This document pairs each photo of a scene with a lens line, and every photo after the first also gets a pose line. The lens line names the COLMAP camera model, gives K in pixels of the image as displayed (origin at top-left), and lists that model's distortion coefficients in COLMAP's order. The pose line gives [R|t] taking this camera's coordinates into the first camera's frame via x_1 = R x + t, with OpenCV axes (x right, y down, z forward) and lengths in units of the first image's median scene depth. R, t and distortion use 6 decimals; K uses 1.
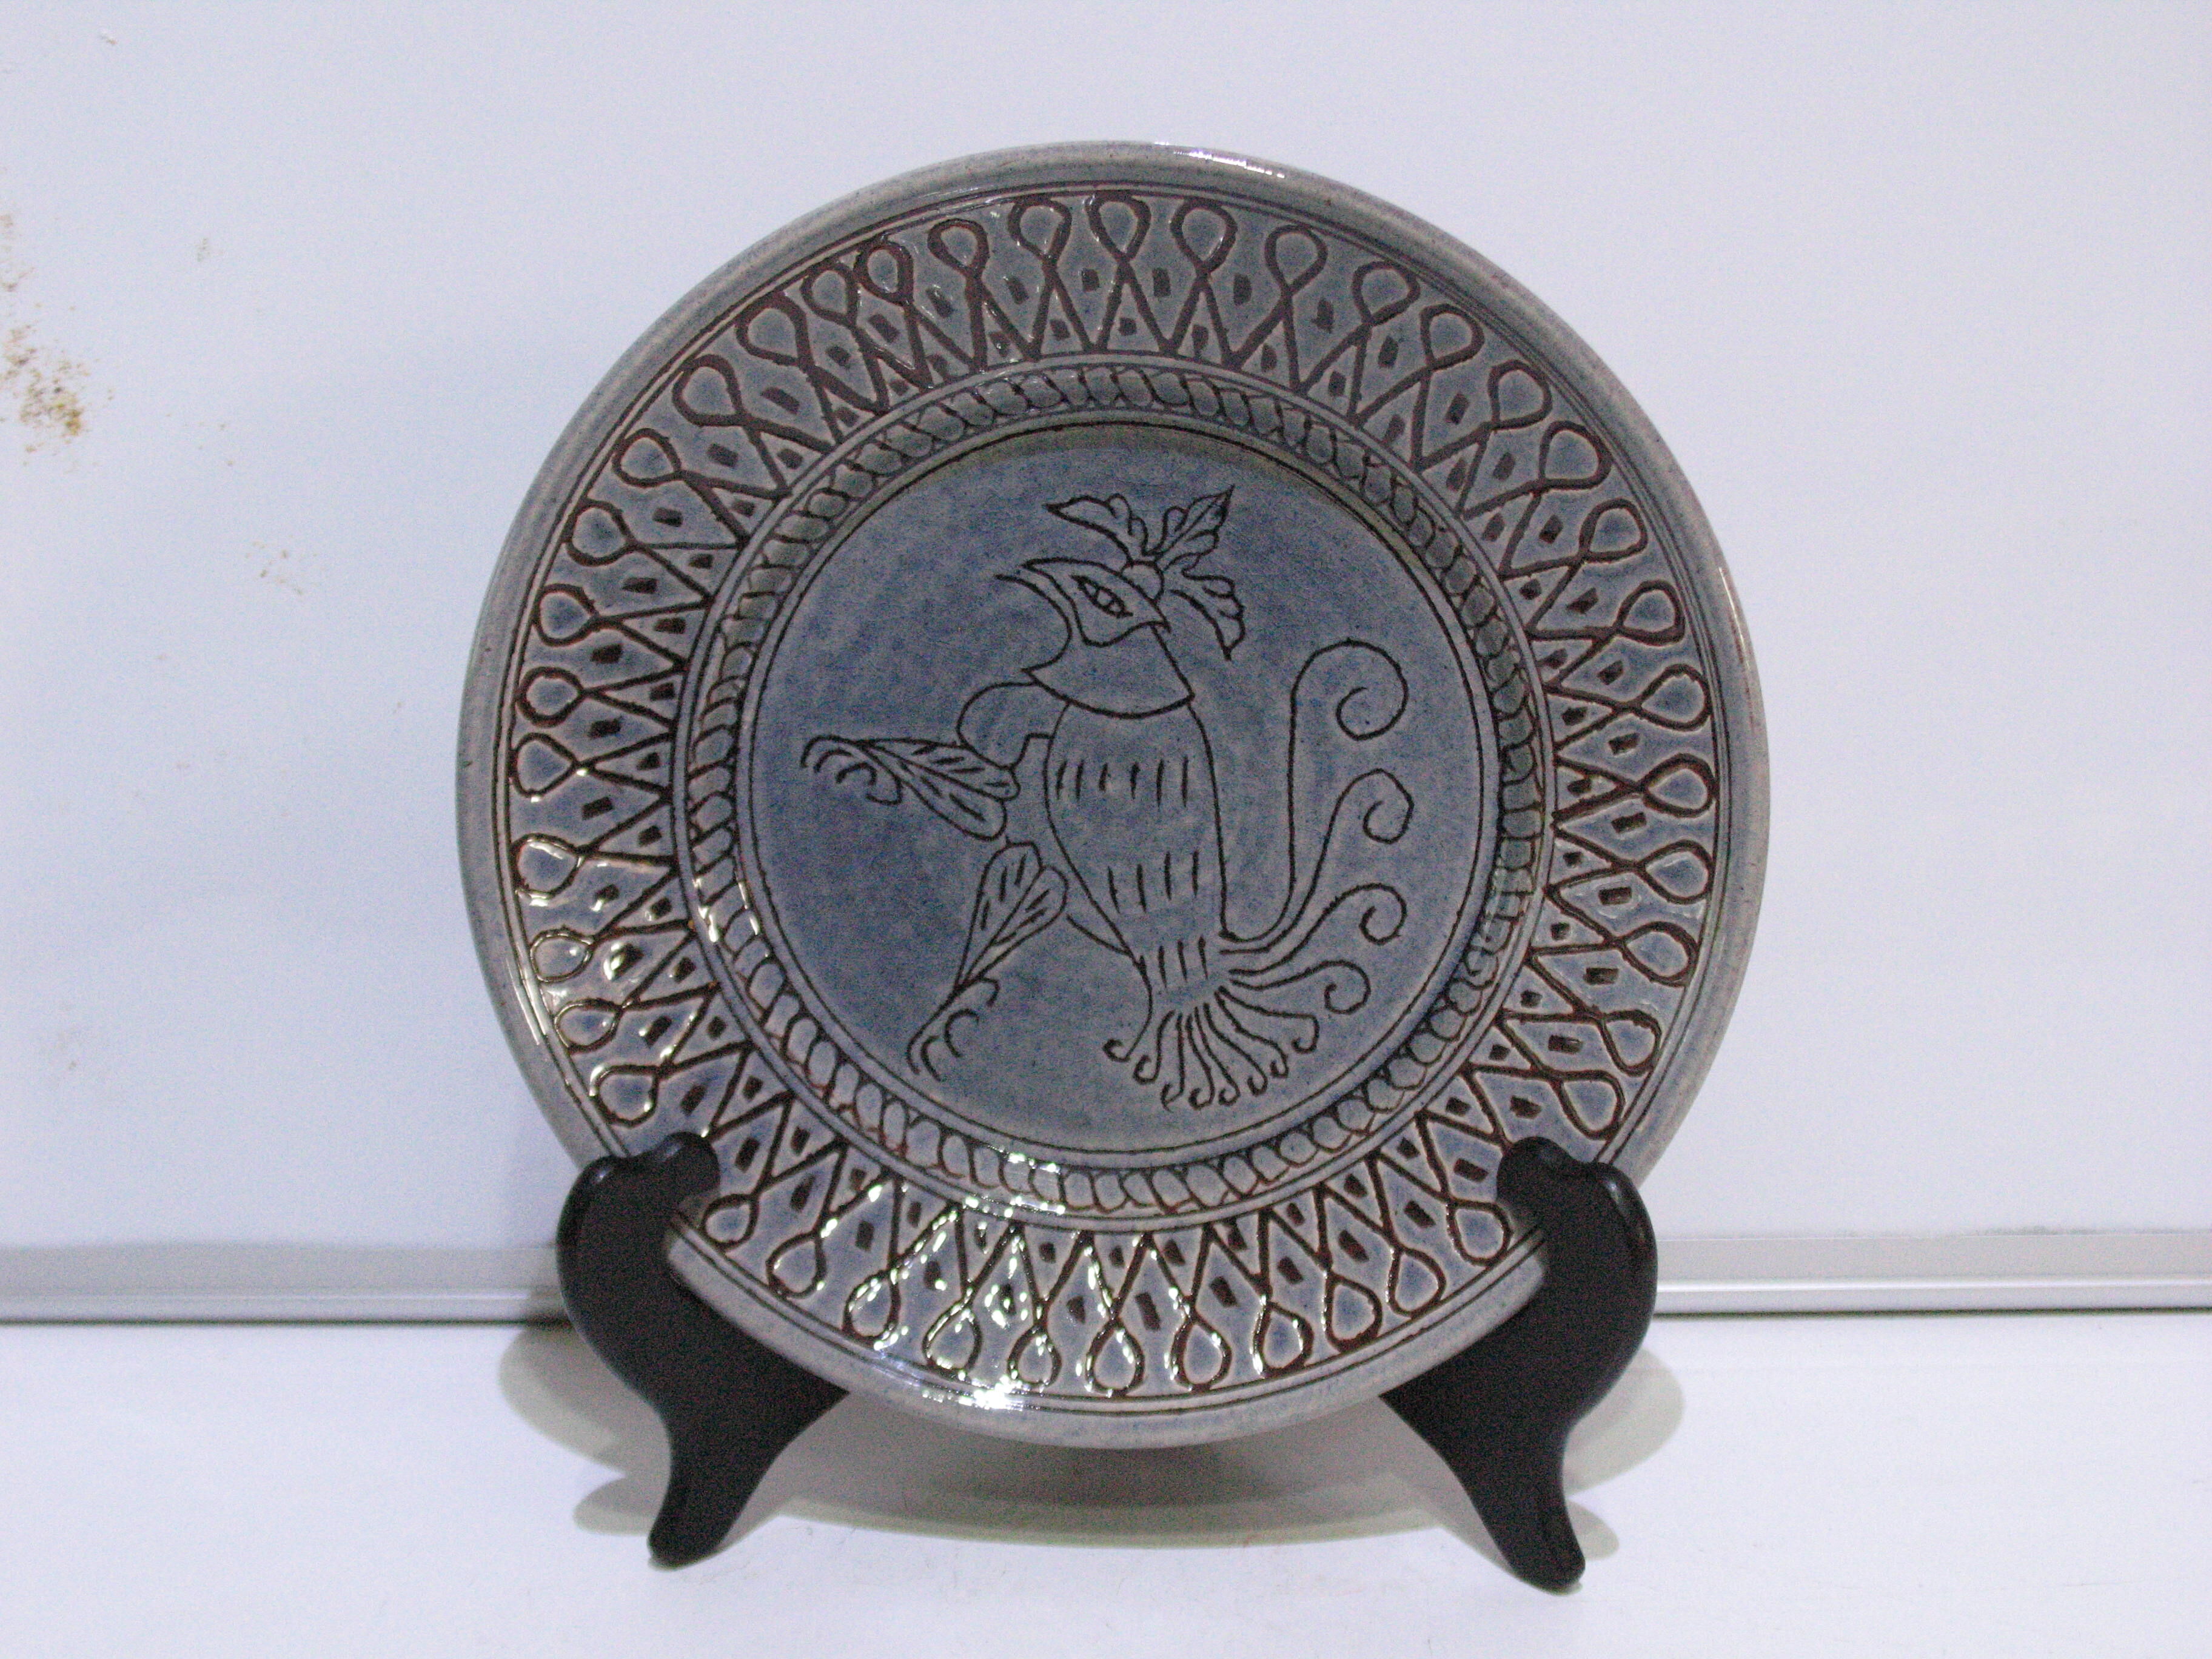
lens RADIAL K [[3042.1, 0, 1113.4], [0, 3042.1, 830.9], [0, 0, 1]] dist [-0.026982, 0.000000]
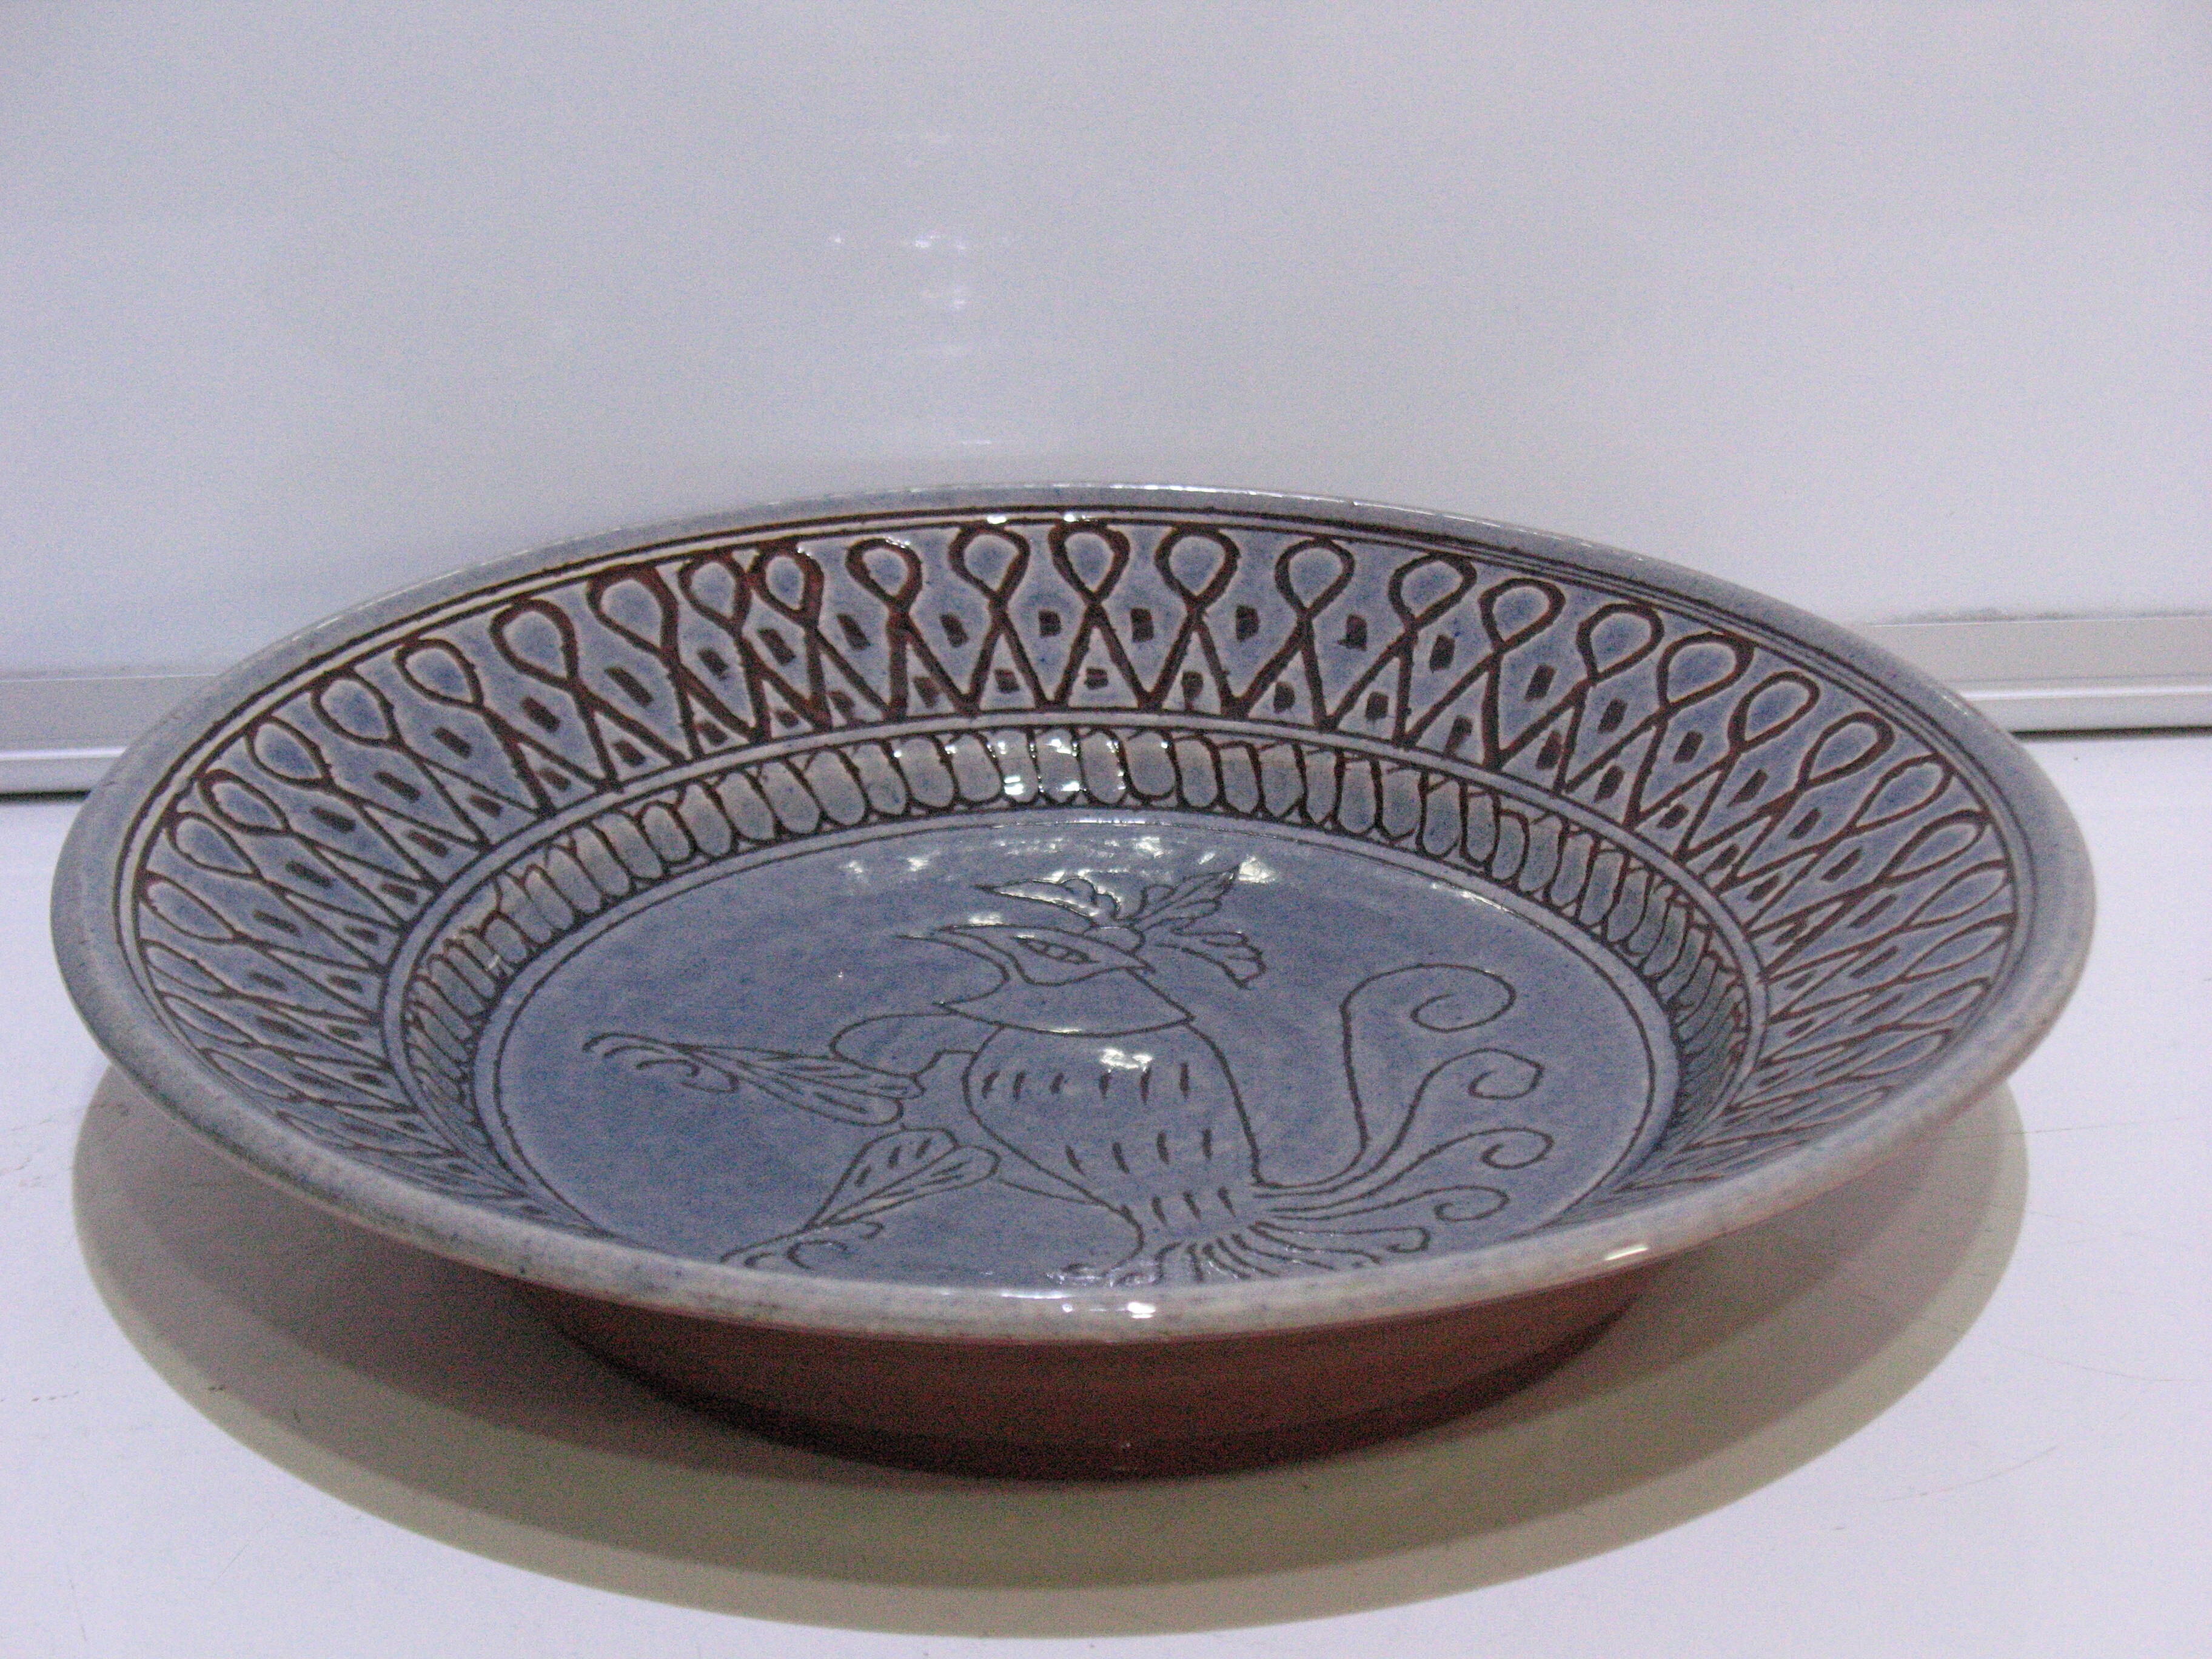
lens RADIAL K [[4619.9, 0, 1100.6], [0, 4619.9, 829.9], [0, 0, 1]] dist [0.073293, 0.000000]
pose [[0.996387, 0.070136, 0.047897, -0.046940], [0.027938, 0.261900, -0.964691, 0.959293], [-0.080204, 0.962543, 0.258994, 0.737987]]
